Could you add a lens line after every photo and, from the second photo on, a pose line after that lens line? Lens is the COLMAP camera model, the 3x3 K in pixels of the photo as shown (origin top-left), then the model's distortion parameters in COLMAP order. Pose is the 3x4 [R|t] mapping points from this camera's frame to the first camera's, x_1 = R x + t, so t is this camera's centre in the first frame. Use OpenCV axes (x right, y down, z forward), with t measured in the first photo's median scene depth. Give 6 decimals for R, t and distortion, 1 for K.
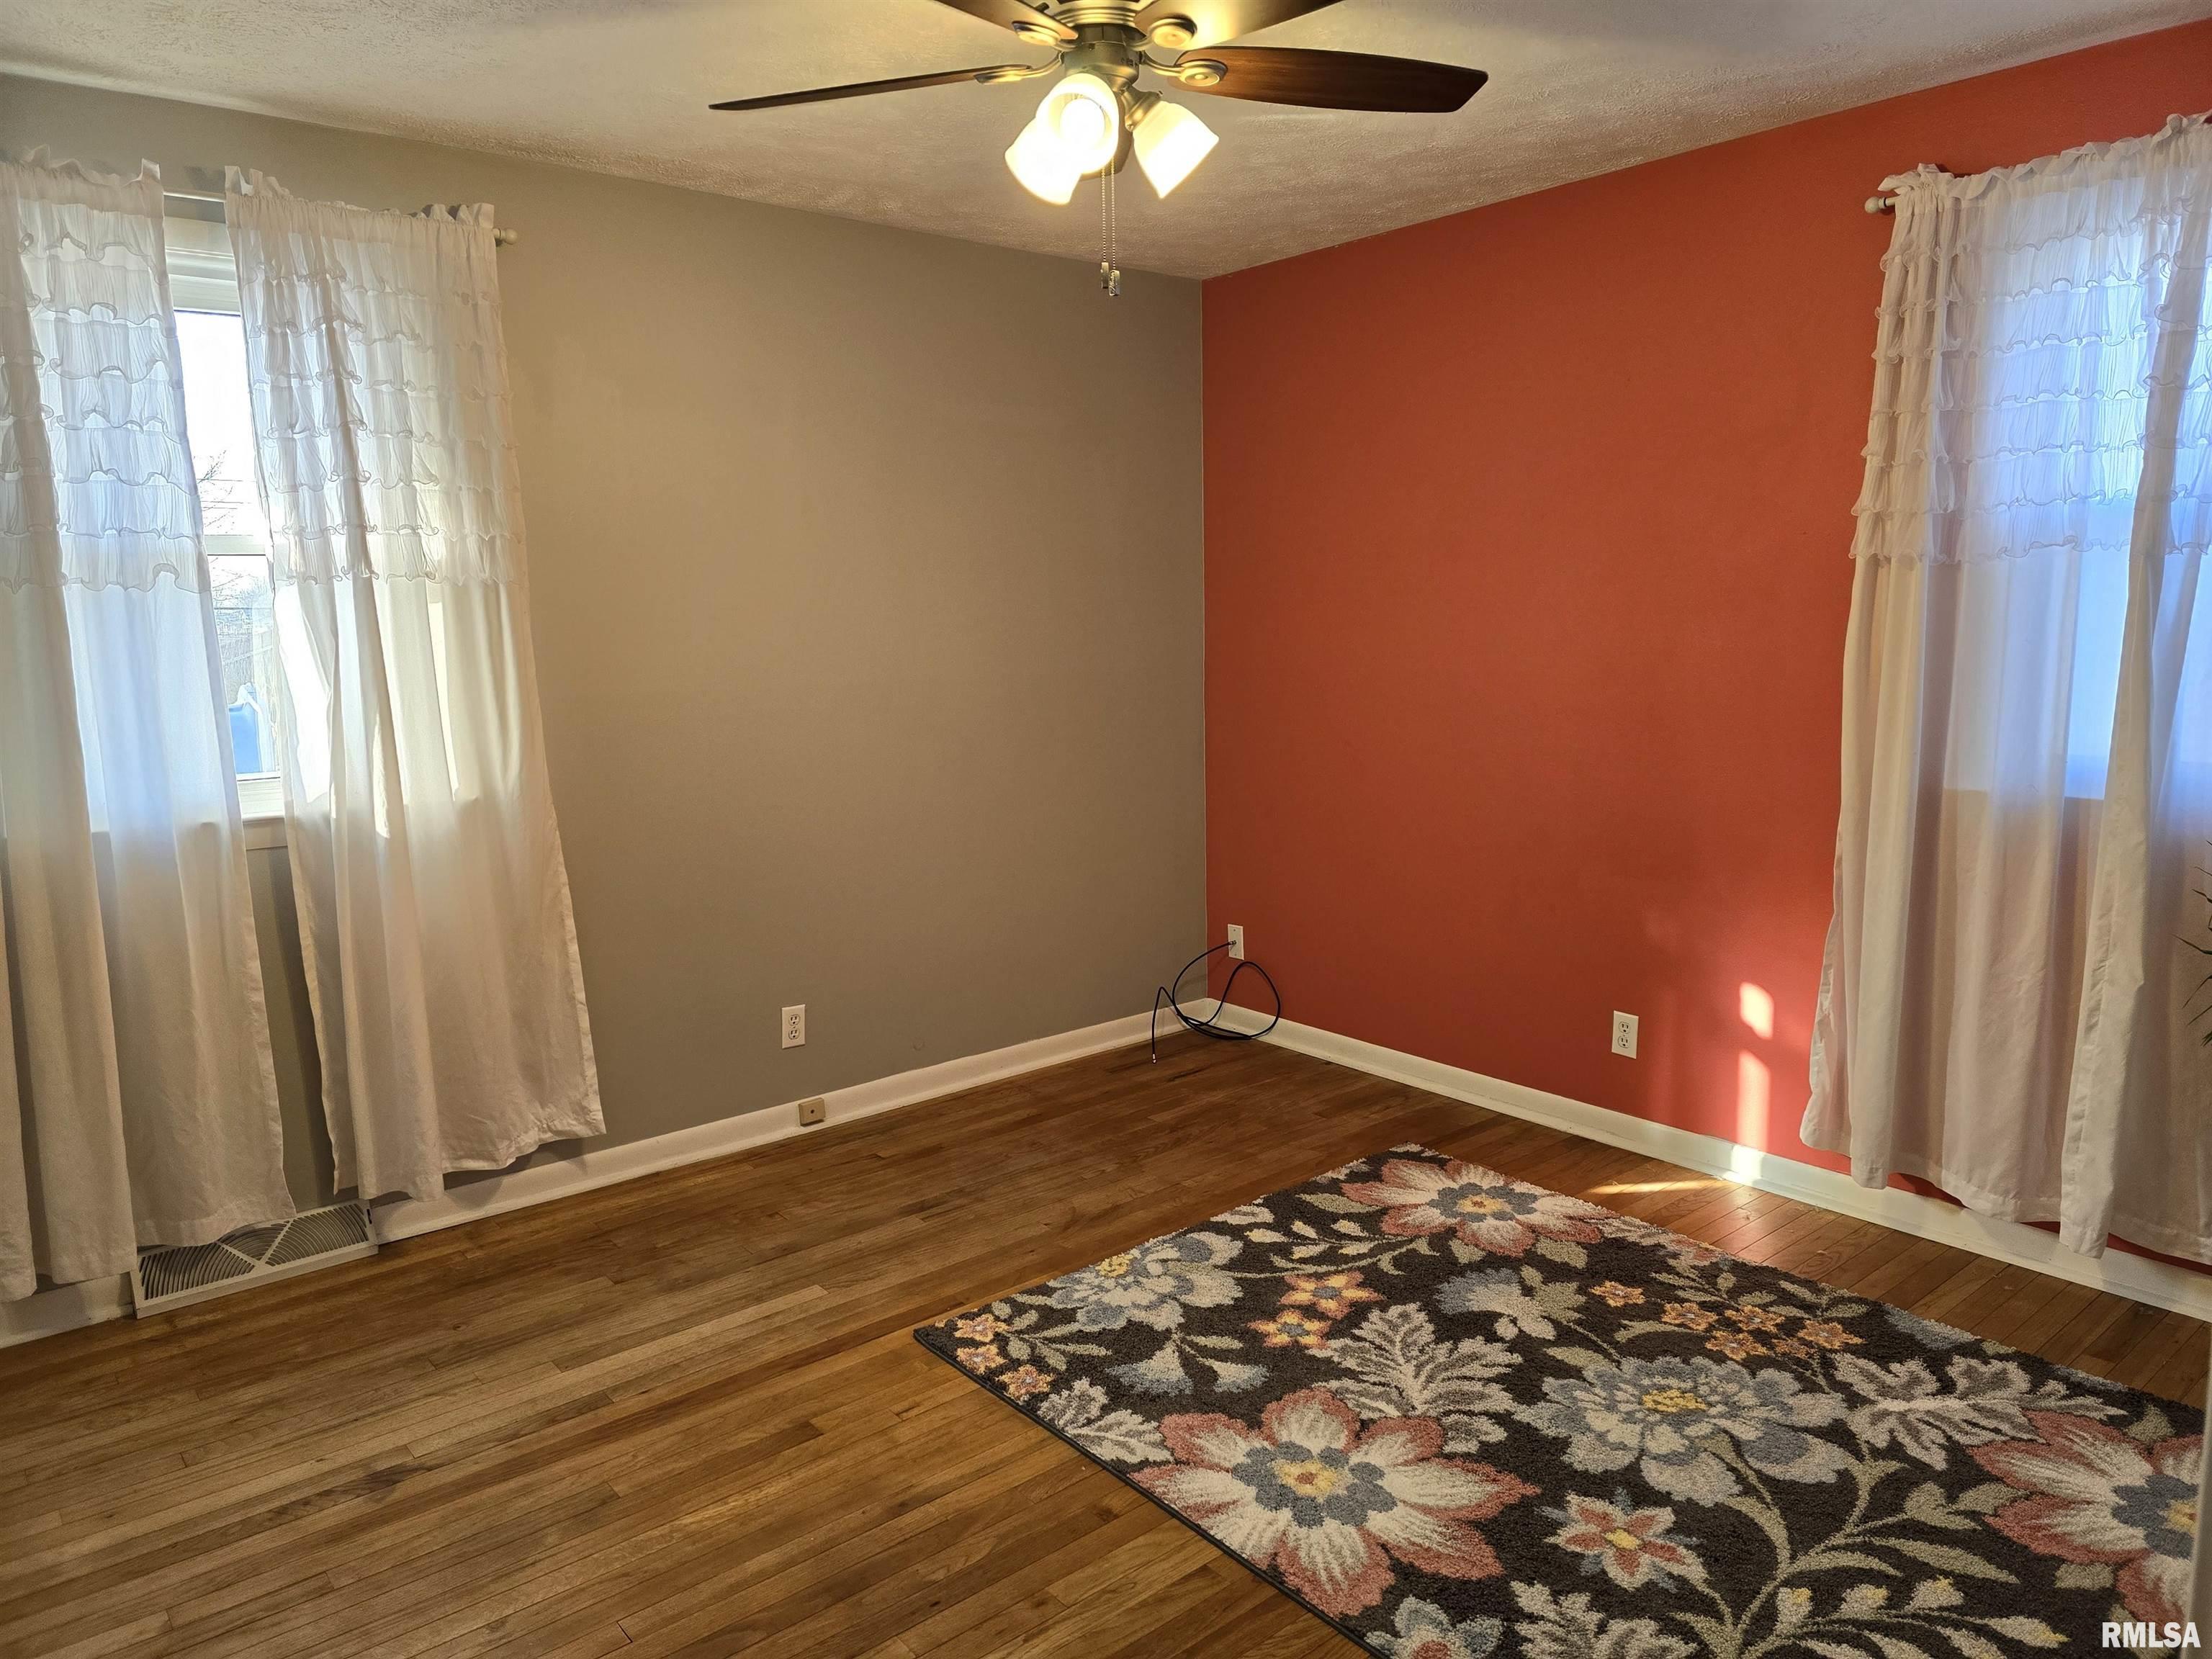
lens RADIAL K [[1460.0, 0, 1103.1], [0, 1460.0, 826.5], [0, 0, 1]] dist [0.050678, -0.057661]
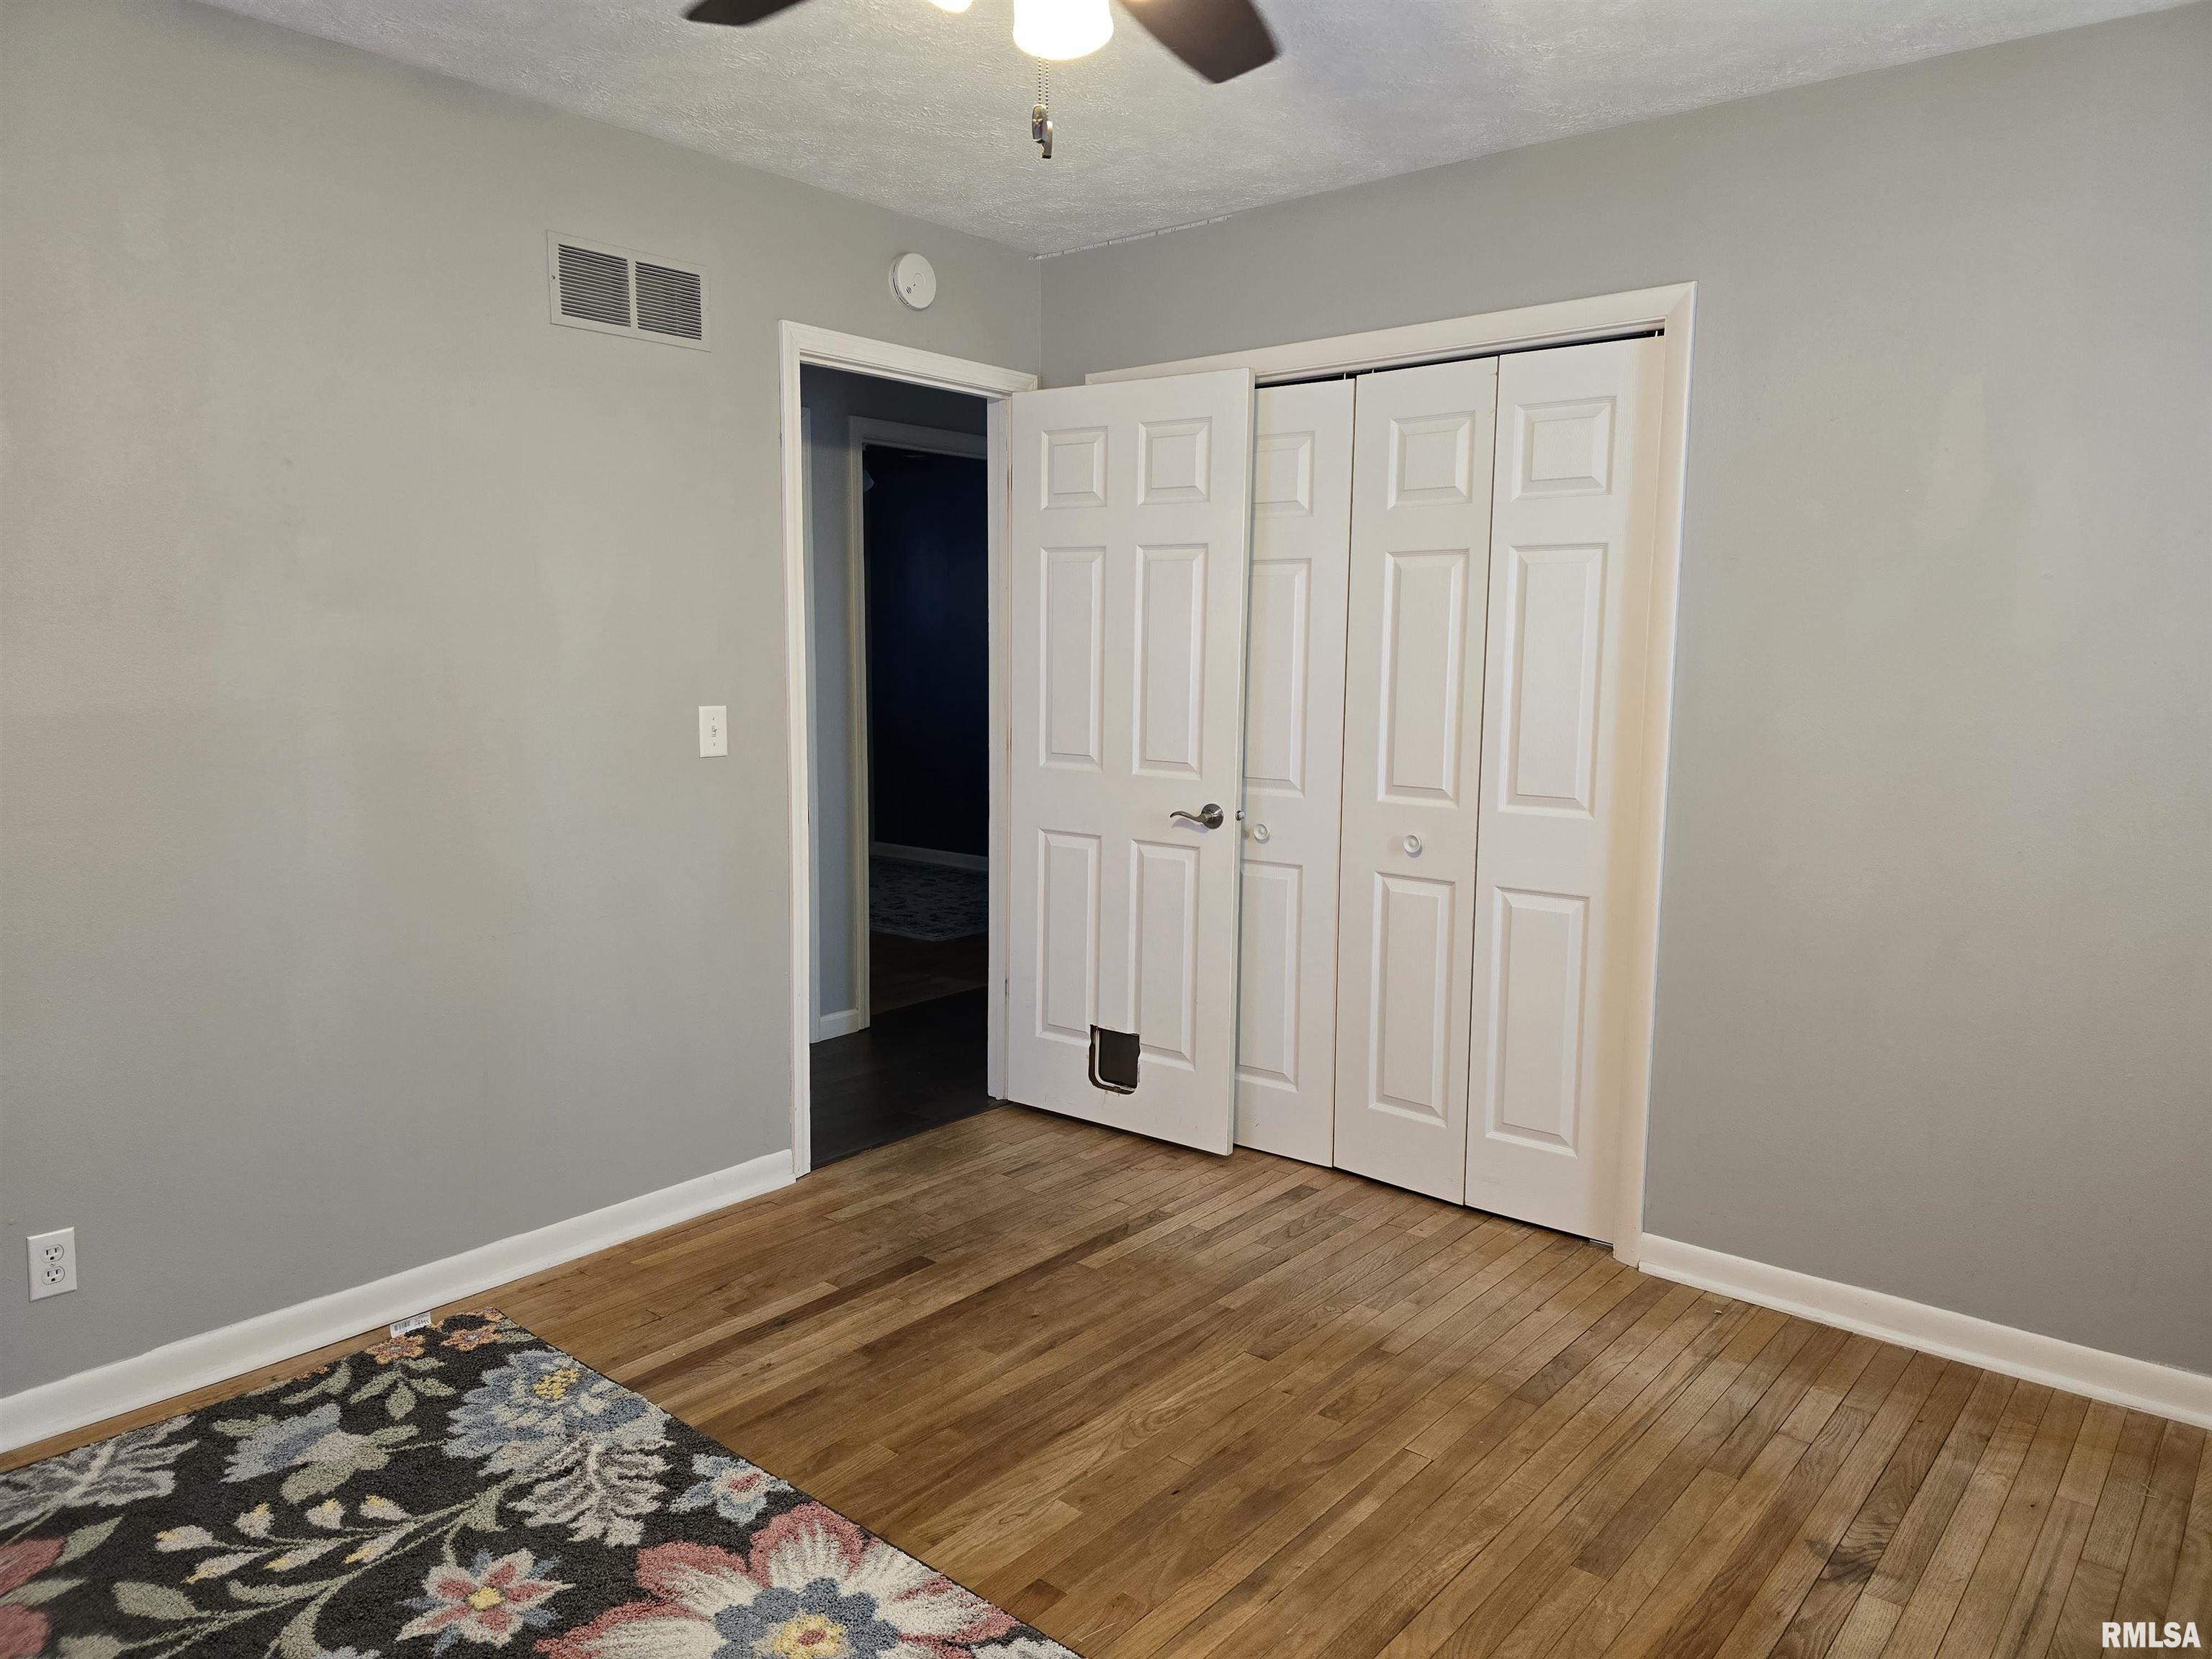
lens RADIAL K [[1484.6, 0, 1115.3], [0, 1484.6, 828.1], [0, 0, 1]] dist [0.060419, -0.065431]
pose [[-0.982978, 0.030724, -0.181133, 0.098781], [-0.019949, 0.962238, 0.271479, -0.217248], [0.182634, 0.270471, -0.945246, 1.559534]]
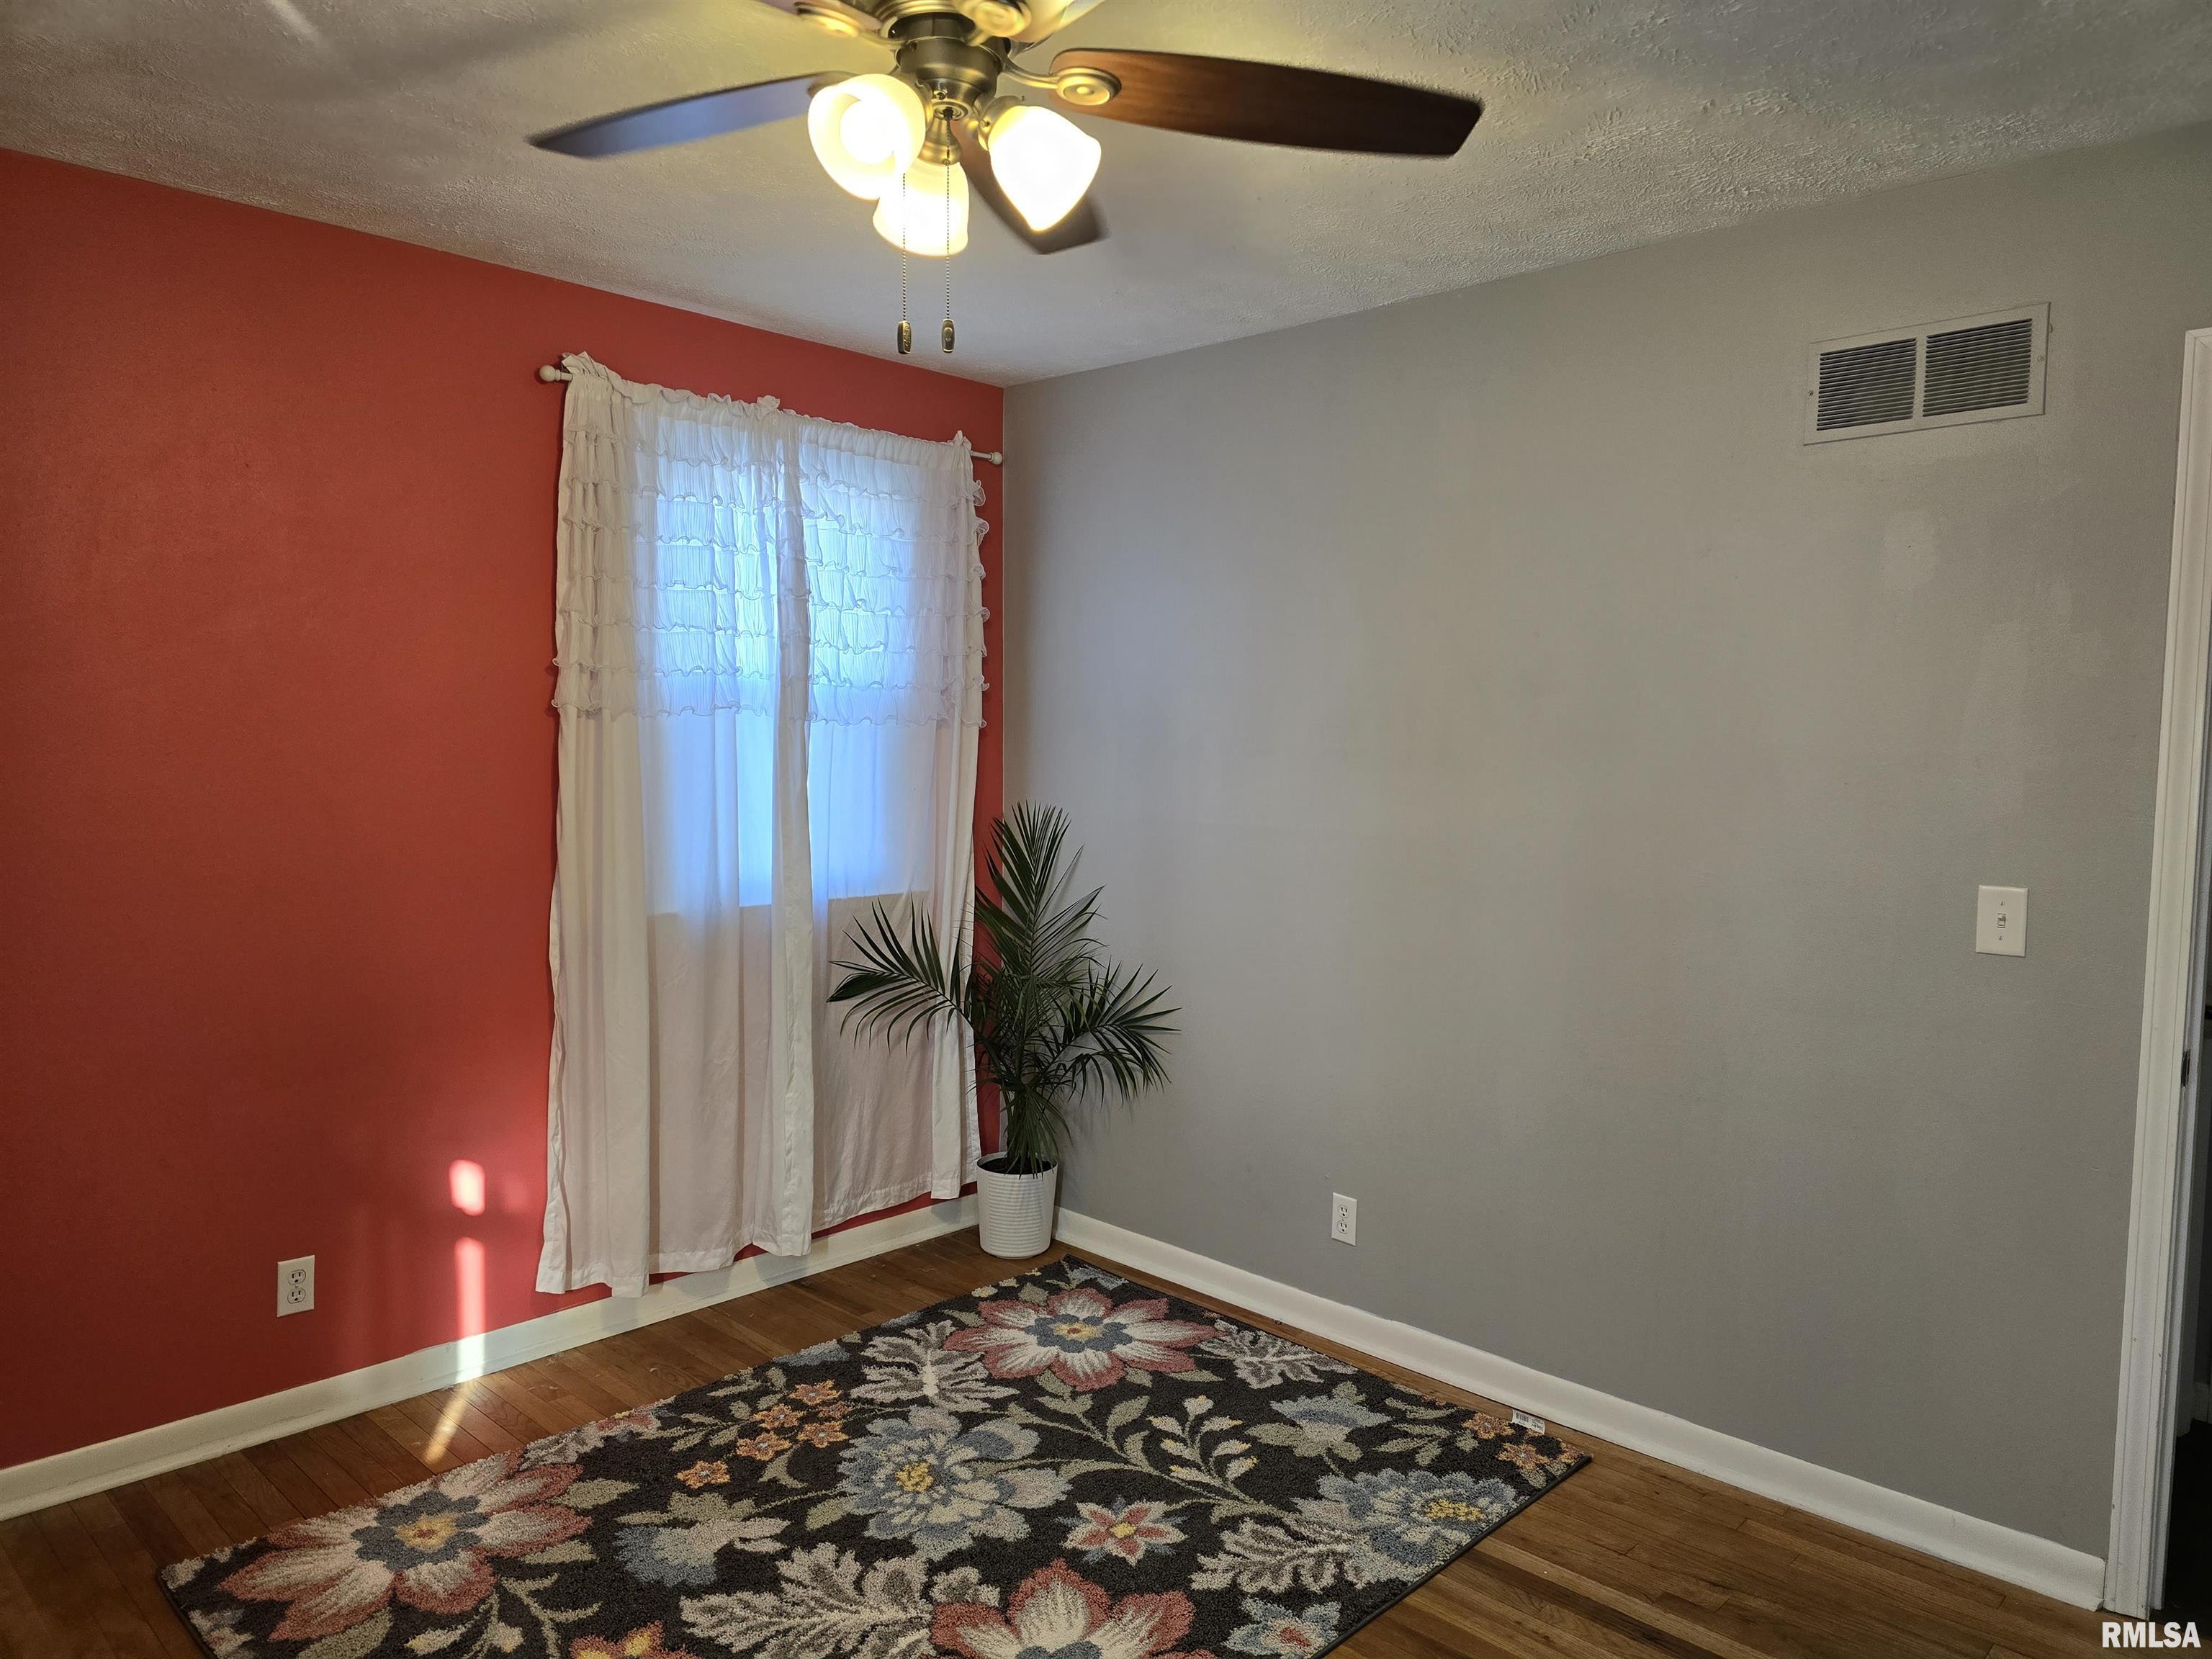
lens RADIAL K [[1484.6, 0, 1115.3], [0, 1484.6, 828.1], [0, 0, 1]] dist [0.060419, -0.065431]
pose [[-0.113713, -0.047963, 0.992355, -0.700604], [0.134948, 0.988831, 0.063256, -0.134554], [-0.984306, 0.141109, -0.105970, 0.890584]]
